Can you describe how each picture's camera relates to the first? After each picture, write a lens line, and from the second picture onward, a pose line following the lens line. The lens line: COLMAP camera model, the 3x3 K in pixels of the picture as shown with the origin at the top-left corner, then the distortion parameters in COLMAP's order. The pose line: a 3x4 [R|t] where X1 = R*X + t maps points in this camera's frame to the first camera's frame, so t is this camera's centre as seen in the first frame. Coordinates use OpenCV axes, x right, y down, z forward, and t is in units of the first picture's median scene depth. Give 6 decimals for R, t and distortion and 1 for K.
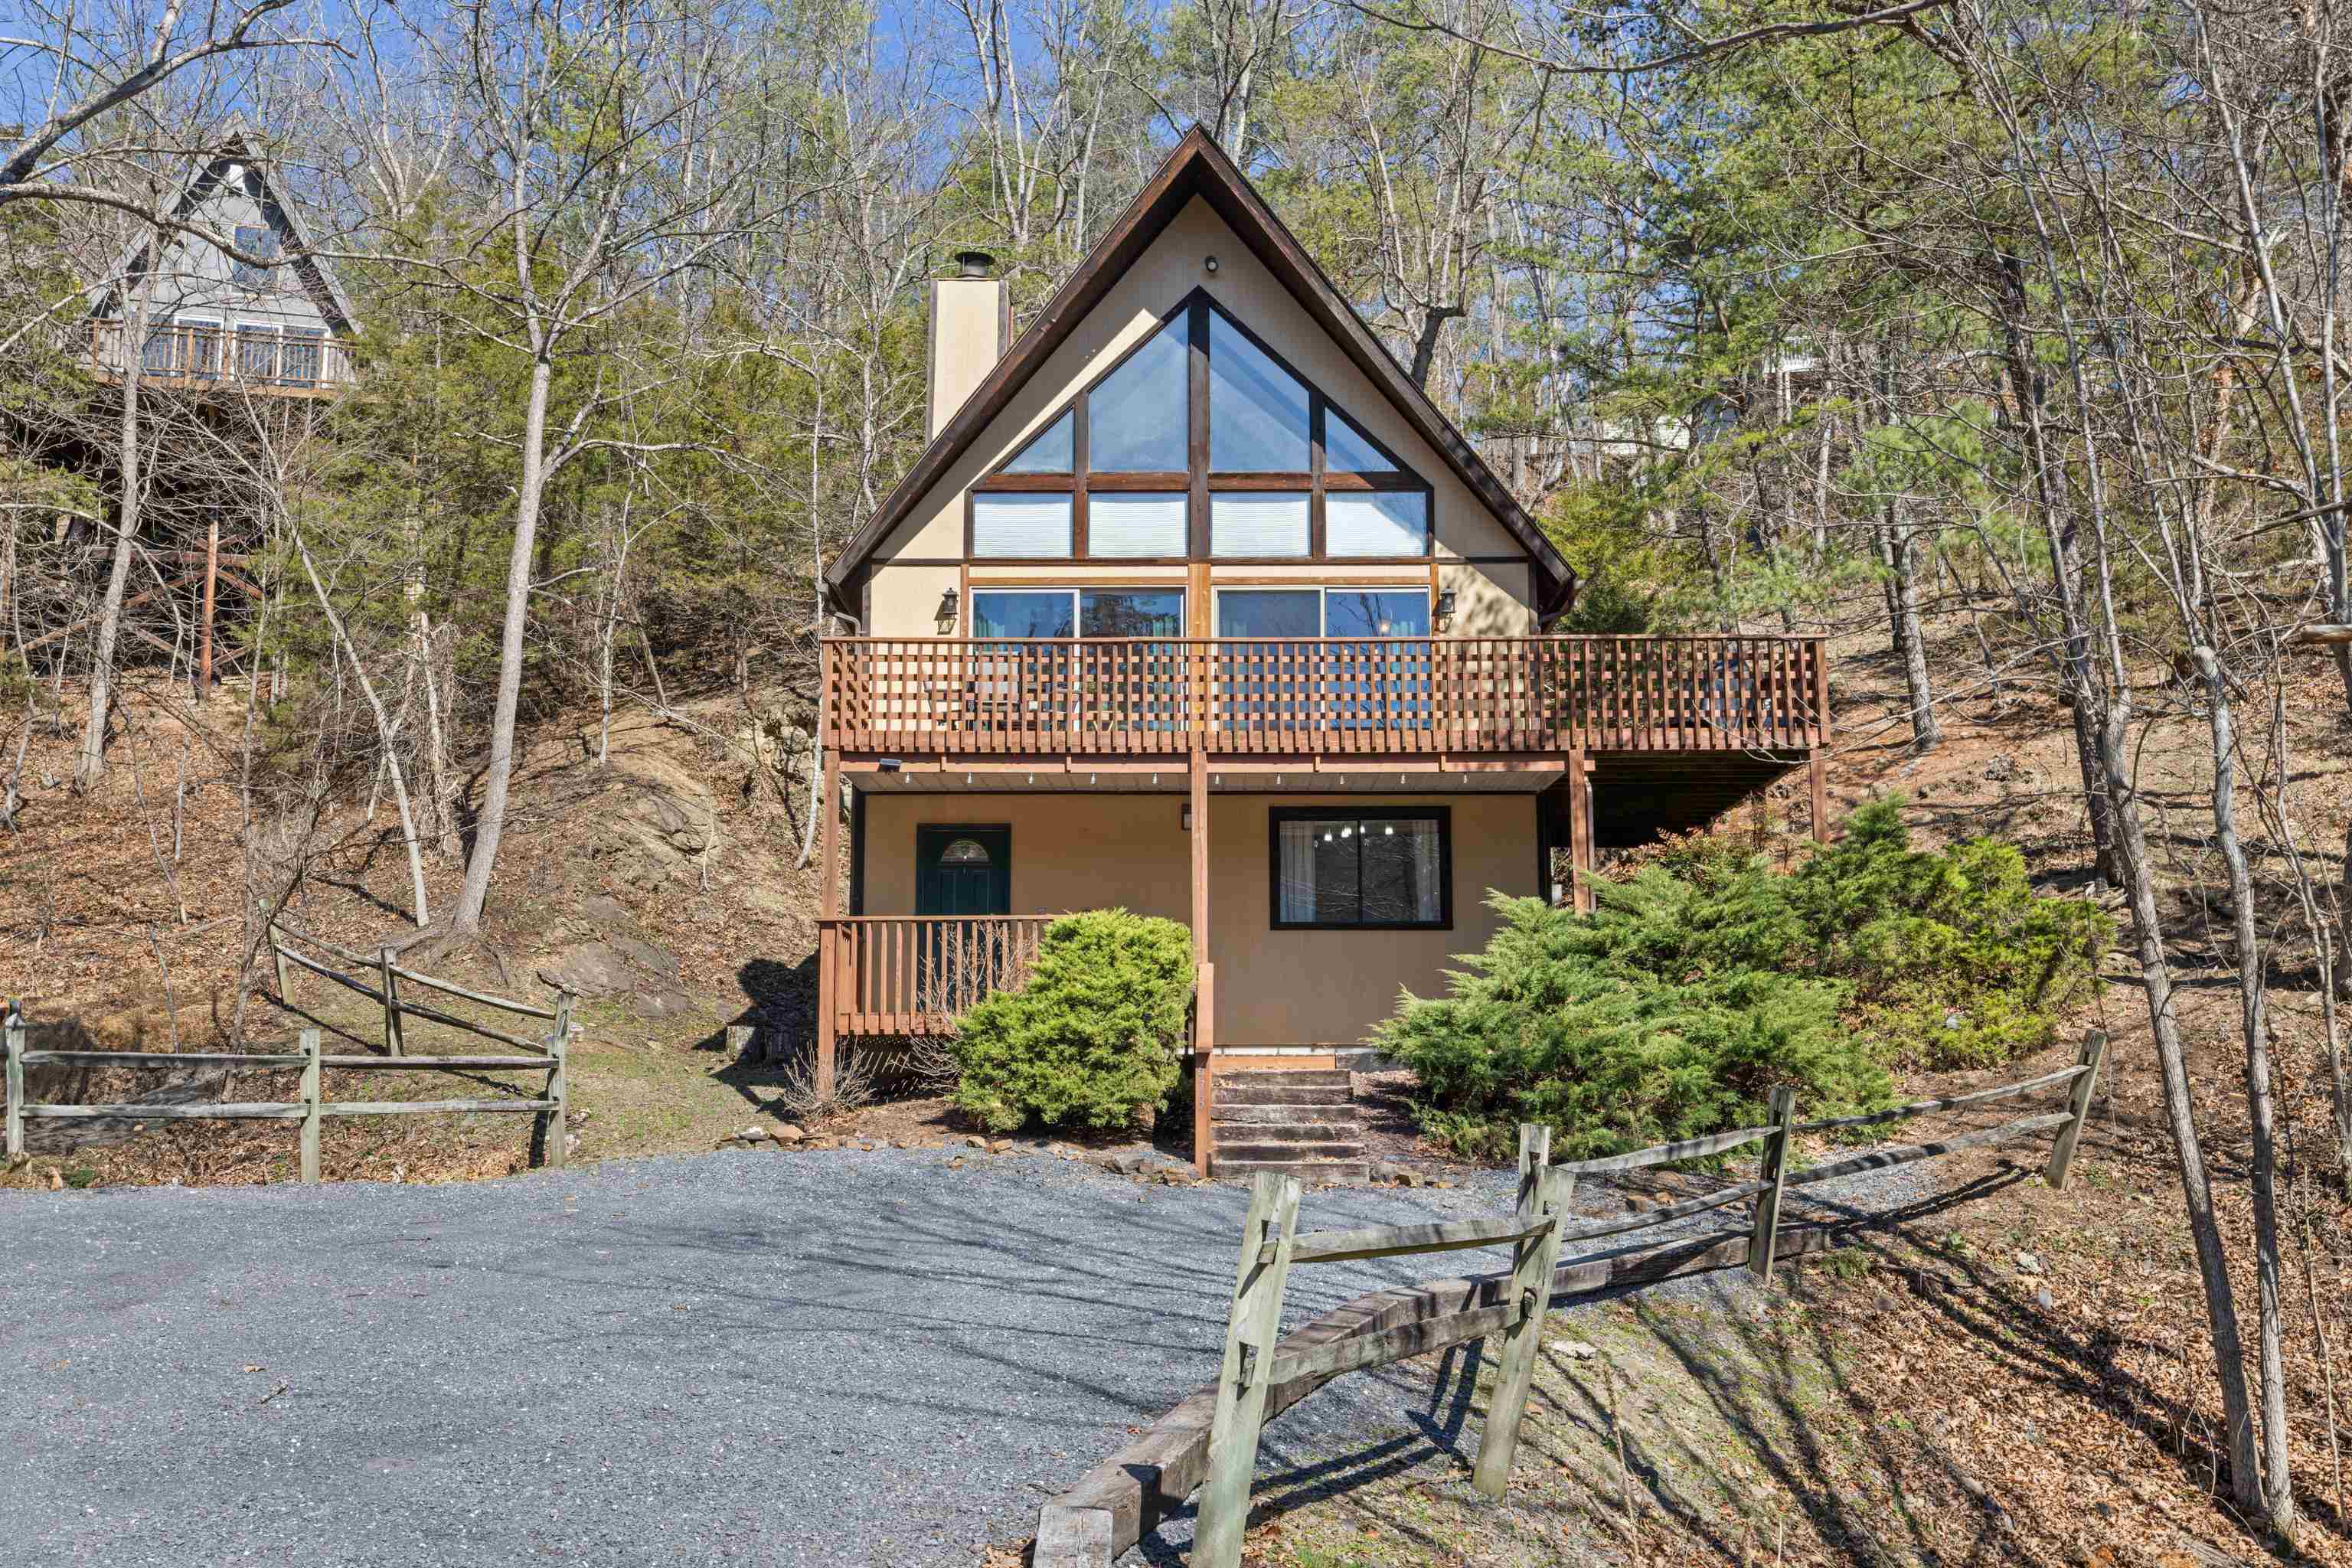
lens RADIAL K [[2269.4, 0, 1143.6], [0, 2269.4, 733.8], [0, 0, 1]] dist [0.001364, 0.002073]
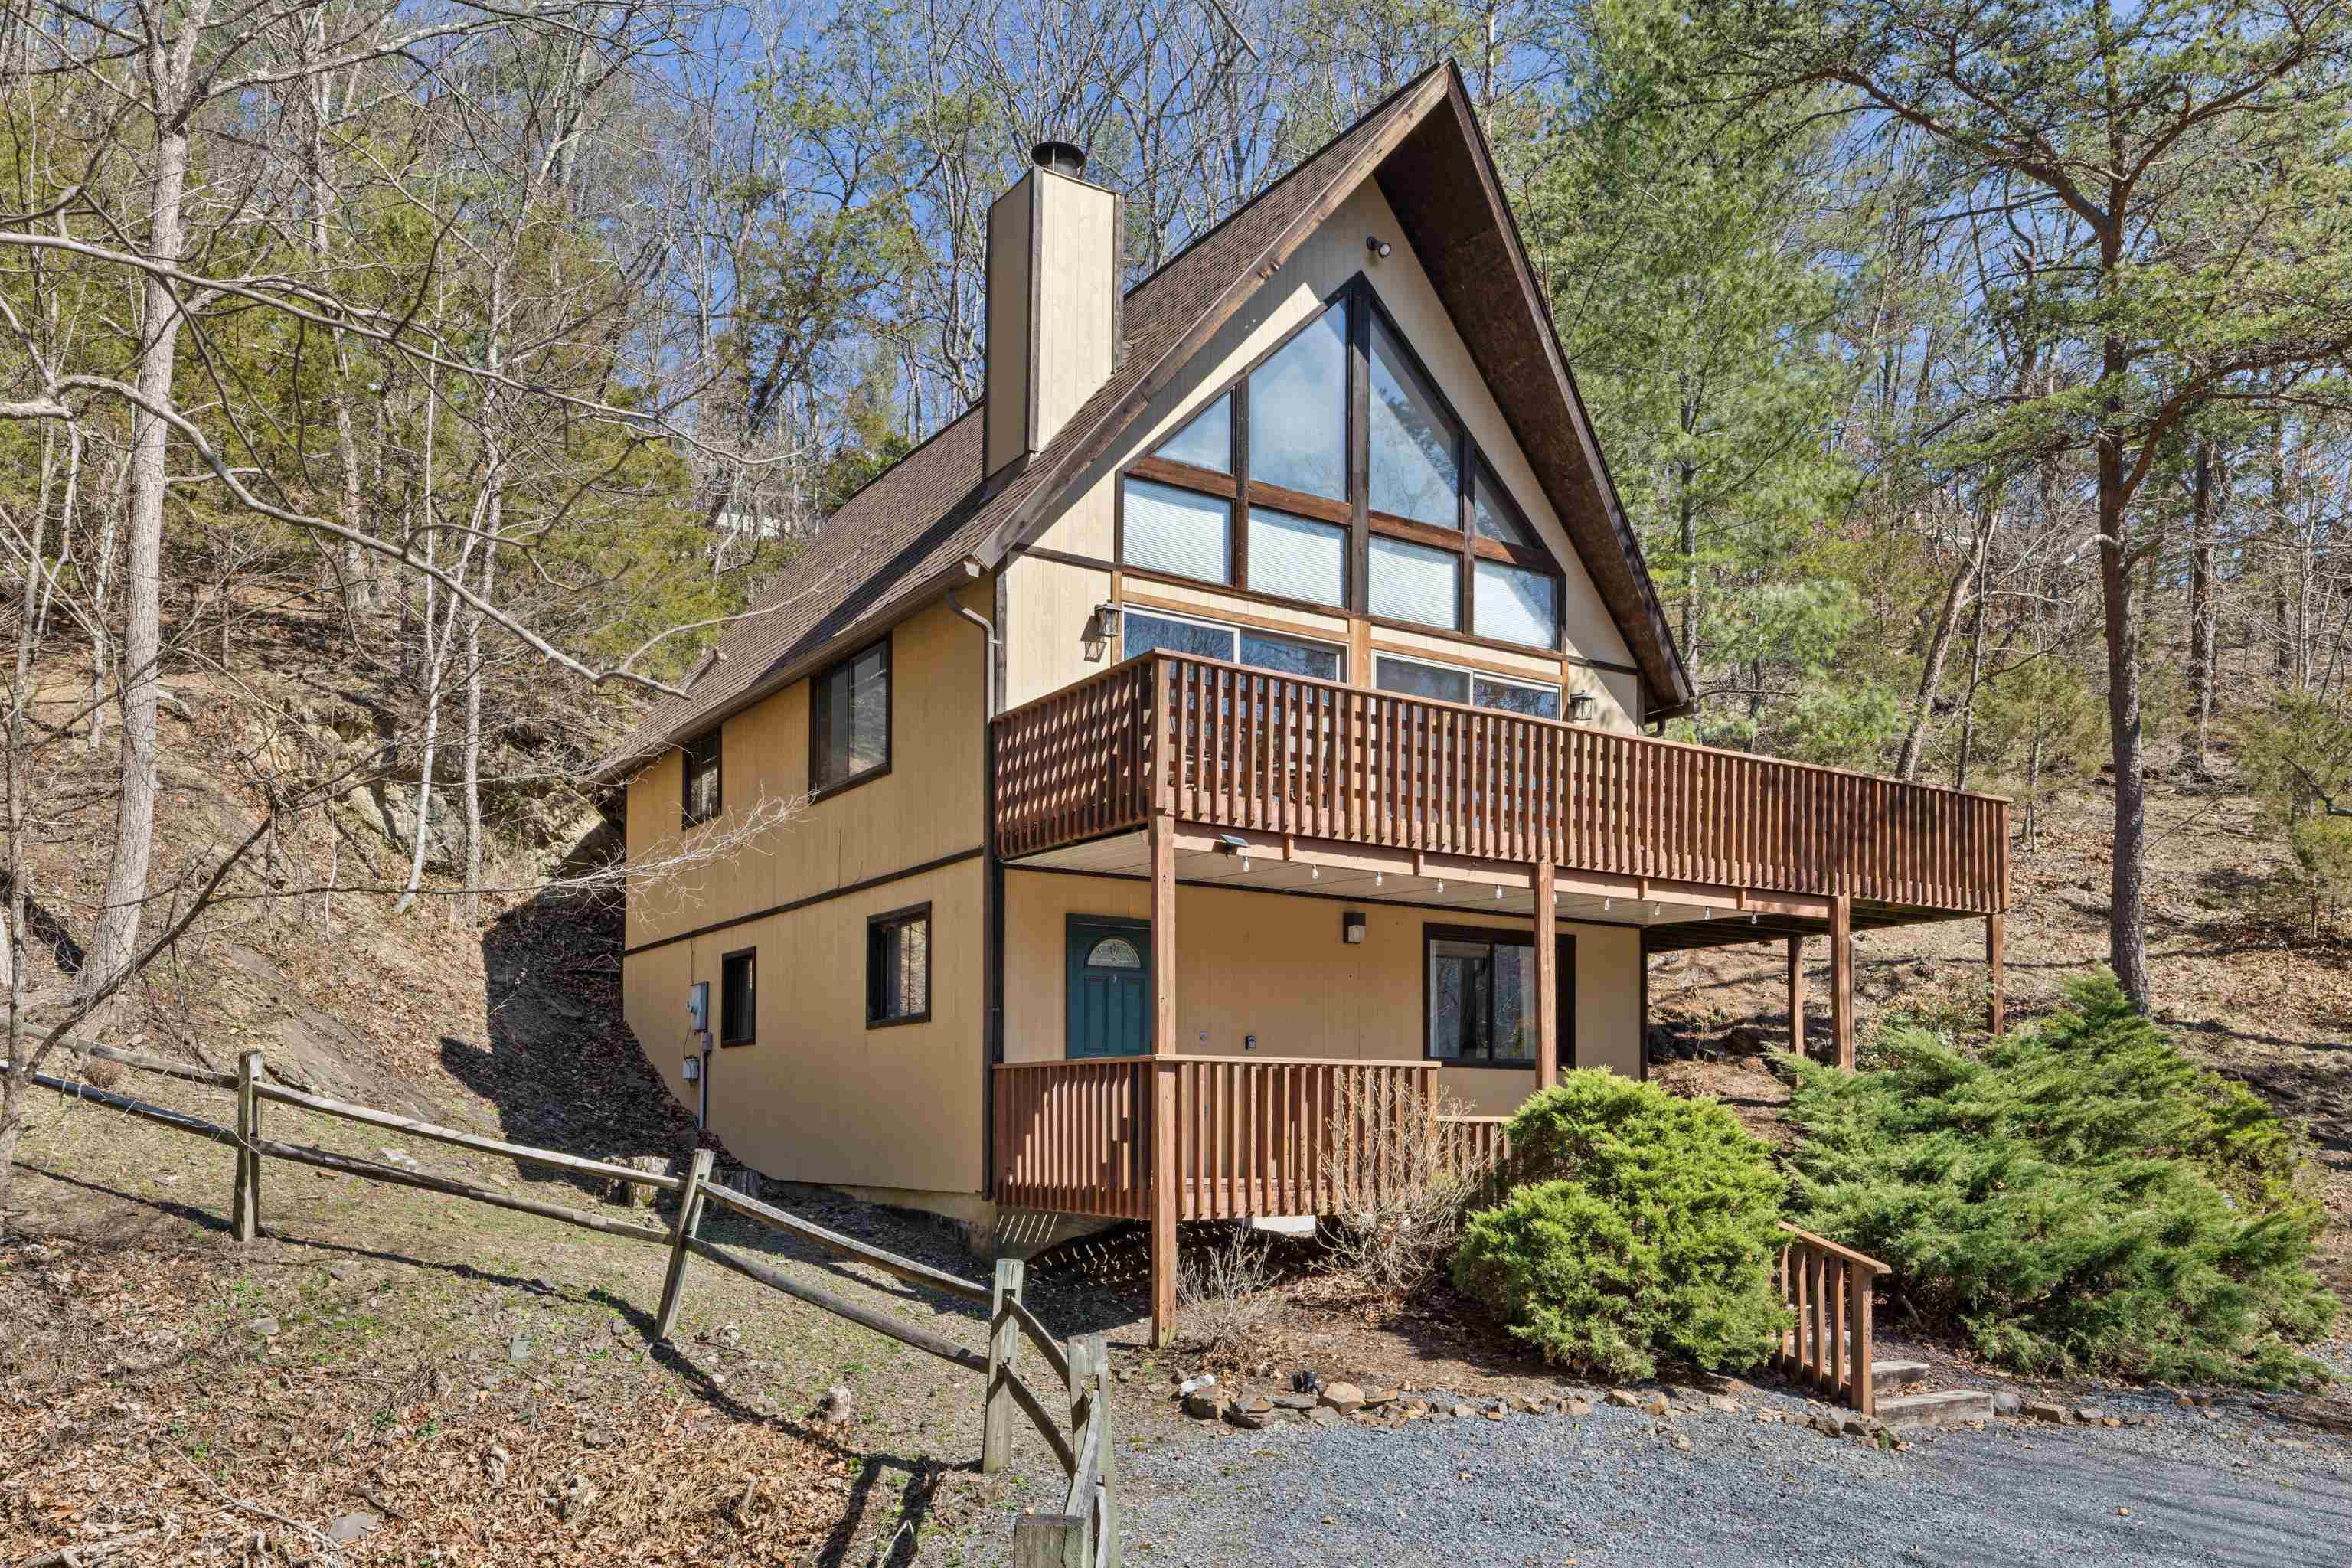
lens RADIAL K [[1780.3, 0, 1186.9], [0, 1780.3, 1092.1], [0, 0, 1]] dist [-0.008576, 0.004086]
pose [[0.827623, 0.012354, 0.561149, -0.441859], [-0.102608, 0.986240, 0.129622, 0.019532], [-0.551826, -0.164857, 0.817502, 0.538565]]
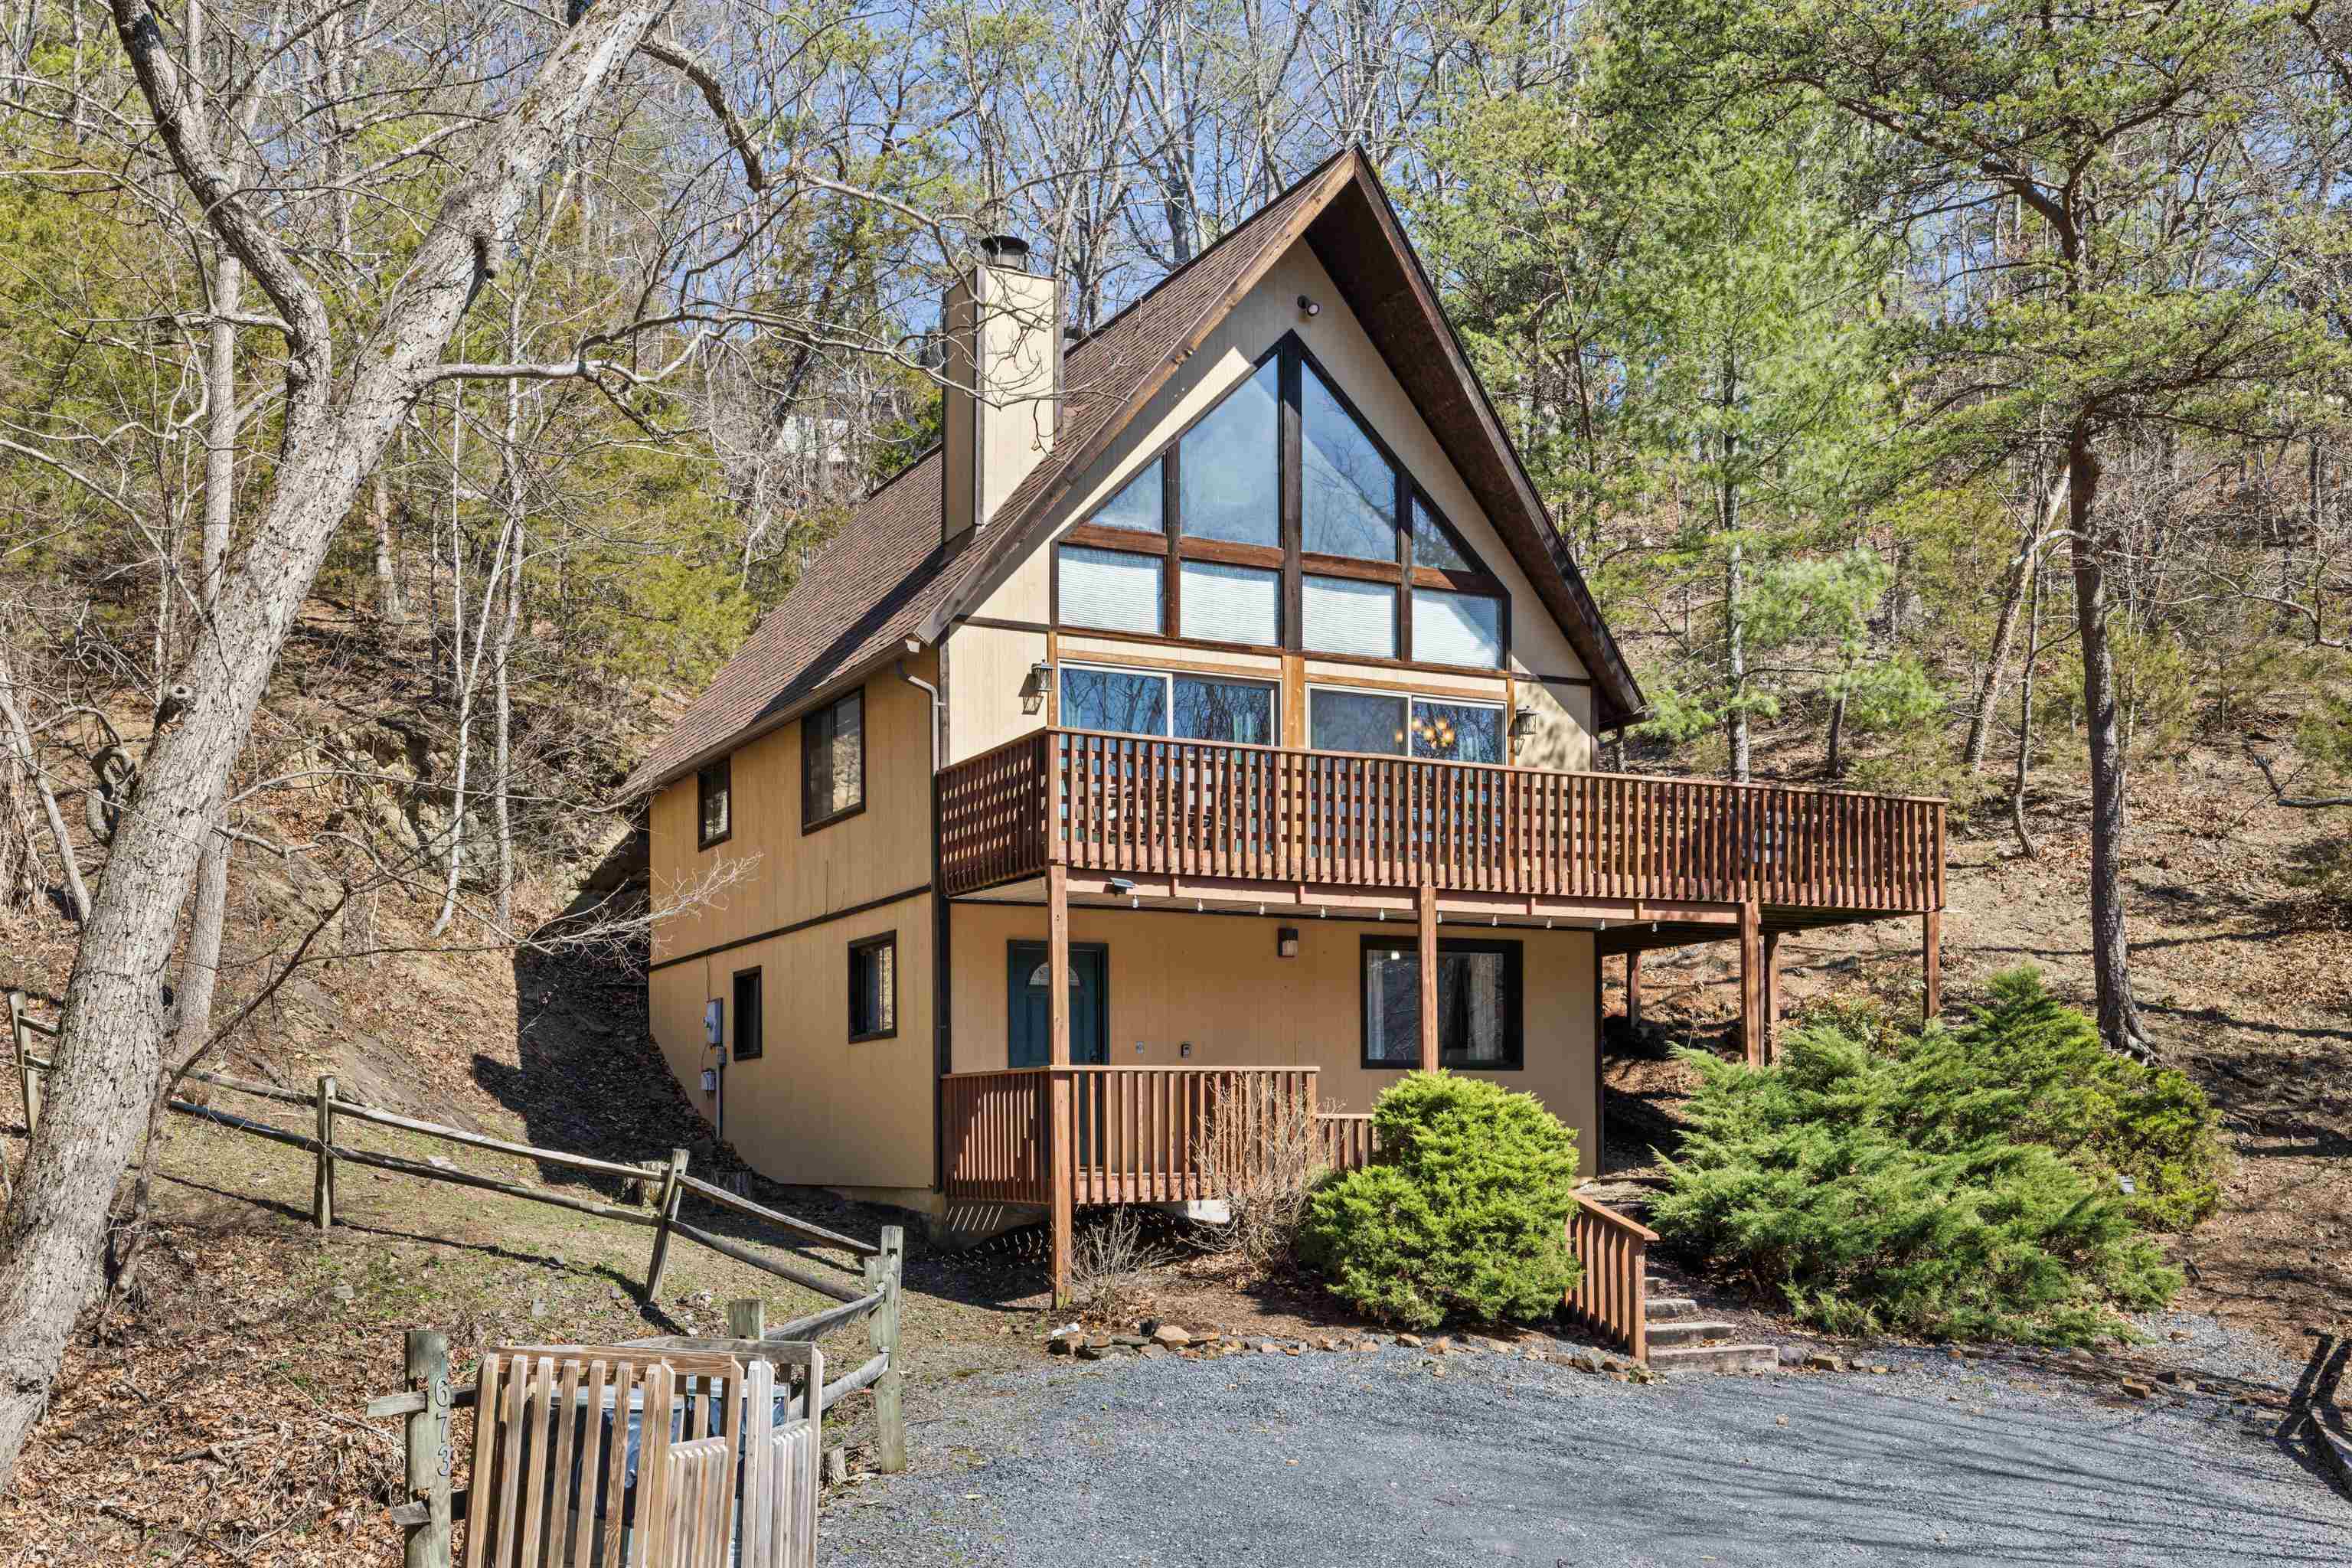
lens RADIAL K [[2321.0, 0, 1218.7], [0, 2321.0, 1107.4], [0, 0, 1]] dist [-0.013342, -0.001646]
pose [[0.874481, -0.002602, 0.485053, -0.503339], [-0.075646, 0.987019, 0.141673, -0.030429], [-0.479125, -0.160583, 0.862932, 0.223965]]
